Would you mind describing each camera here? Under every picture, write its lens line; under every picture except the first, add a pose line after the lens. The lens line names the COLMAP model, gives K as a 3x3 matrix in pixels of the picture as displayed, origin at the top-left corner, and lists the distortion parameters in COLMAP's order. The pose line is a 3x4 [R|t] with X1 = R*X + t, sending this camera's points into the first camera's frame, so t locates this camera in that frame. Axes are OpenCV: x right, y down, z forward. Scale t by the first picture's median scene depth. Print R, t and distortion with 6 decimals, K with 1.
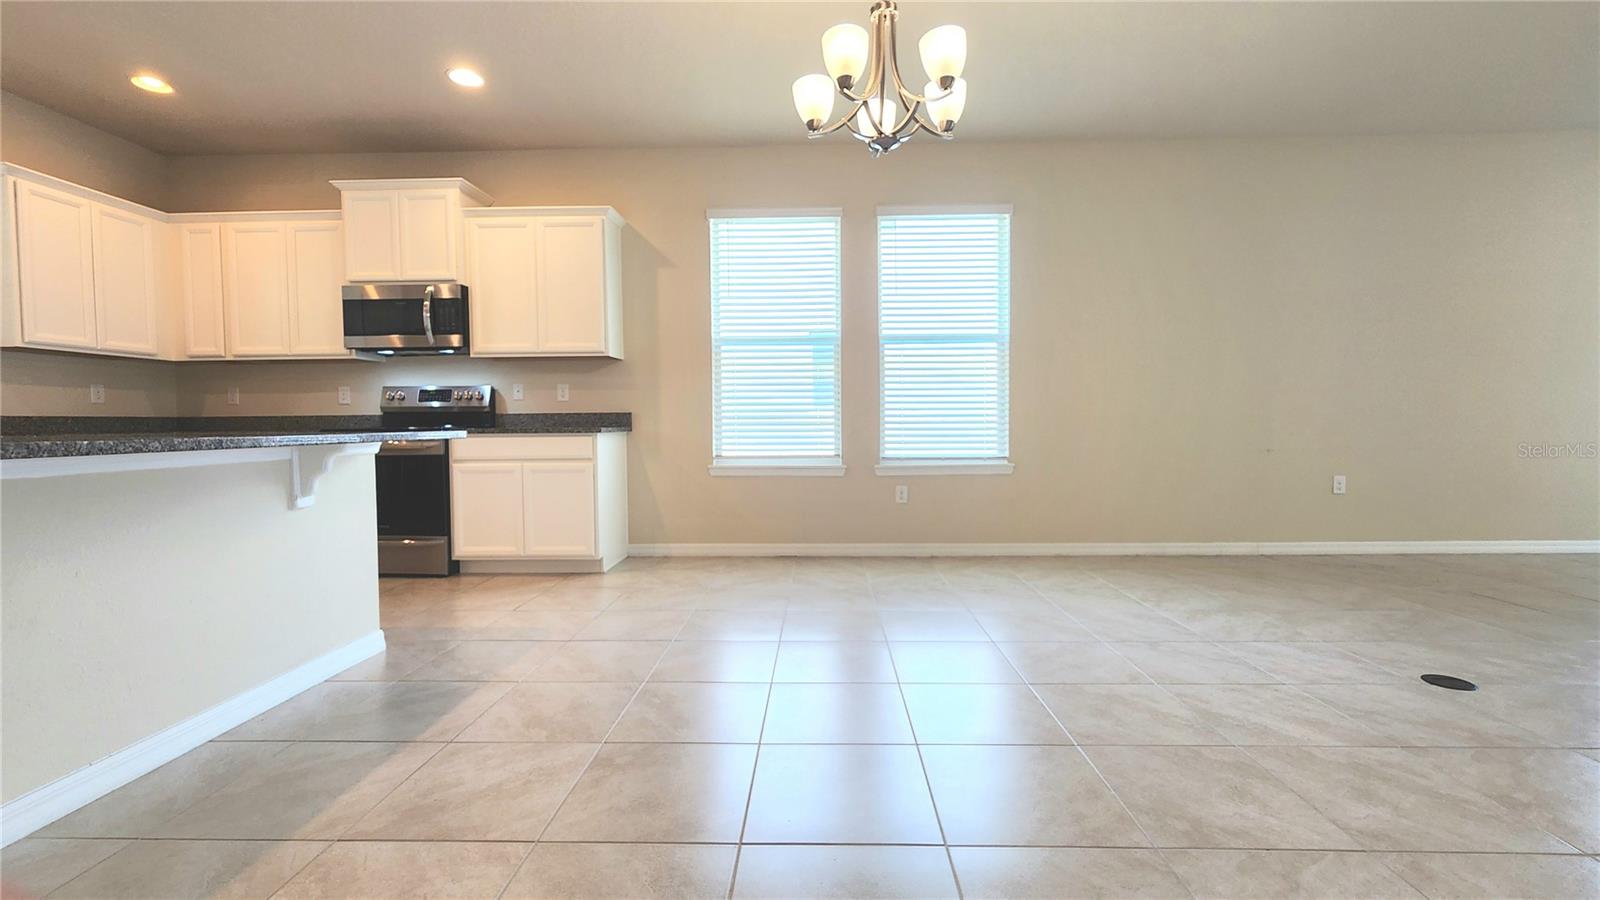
lens RADIAL K [[676.3, 0, 800.0], [0, 676.3, 450.0], [0, 0, 1]] dist [-0.000536, -0.000991]
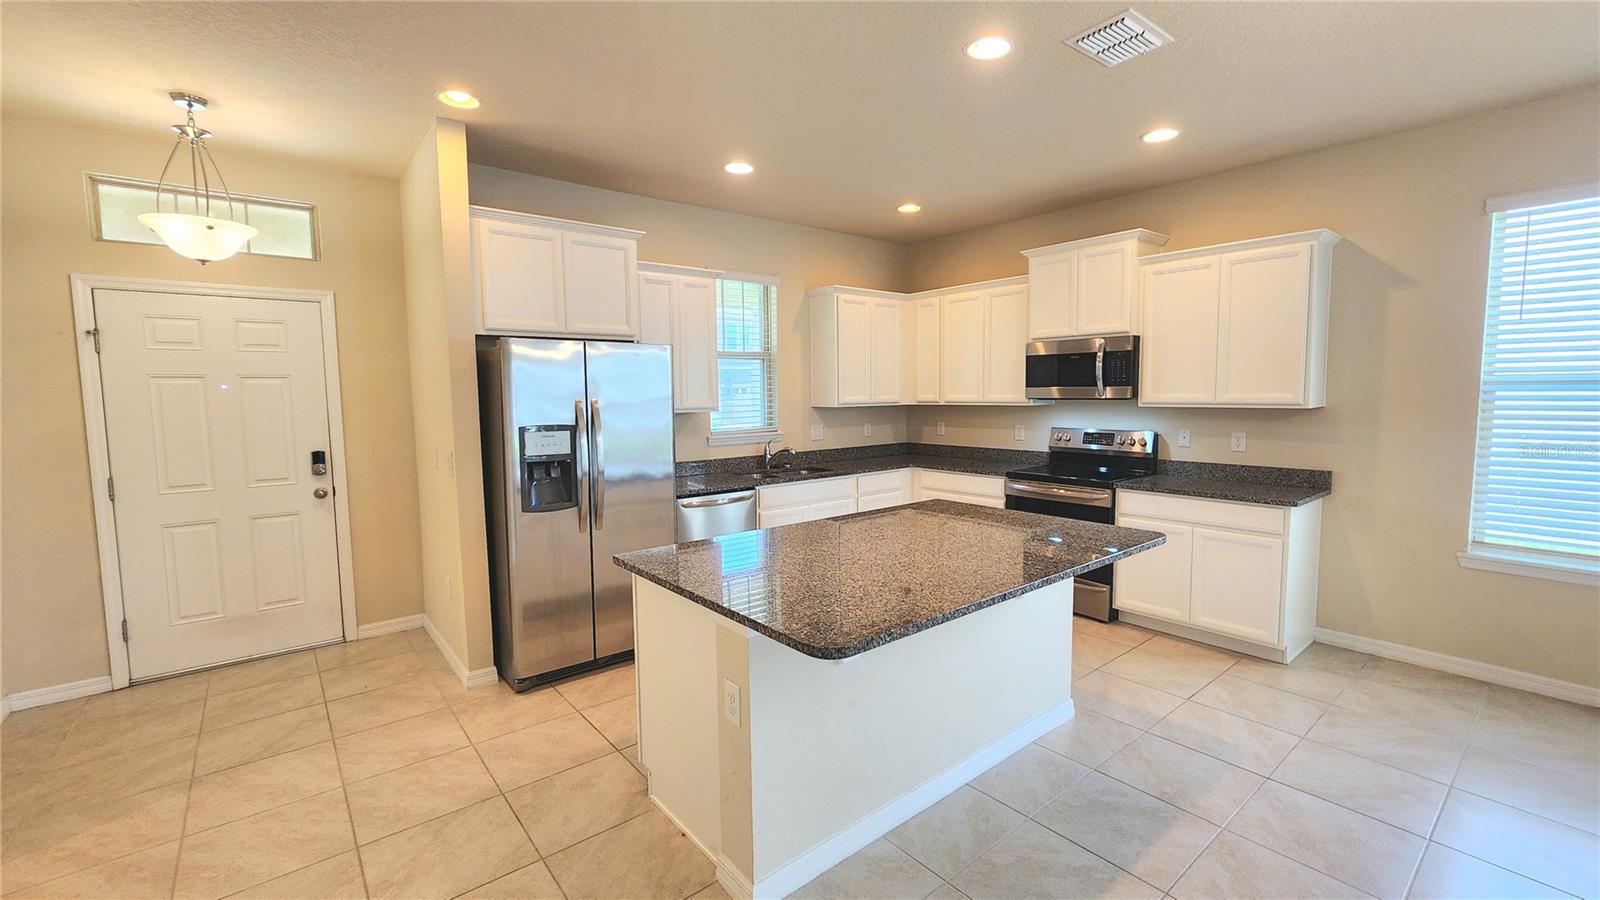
lens RADIAL K [[654.2, 0, 800.0], [0, 654.2, 450.0], [0, 0, 1]] dist [0.002605, 0.000566]
pose [[0.655106, 0.070023, -0.752285, -0.077283], [-0.029843, 0.997317, 0.066842, -0.122723], [0.754947, -0.021338, 0.655438, -0.024014]]
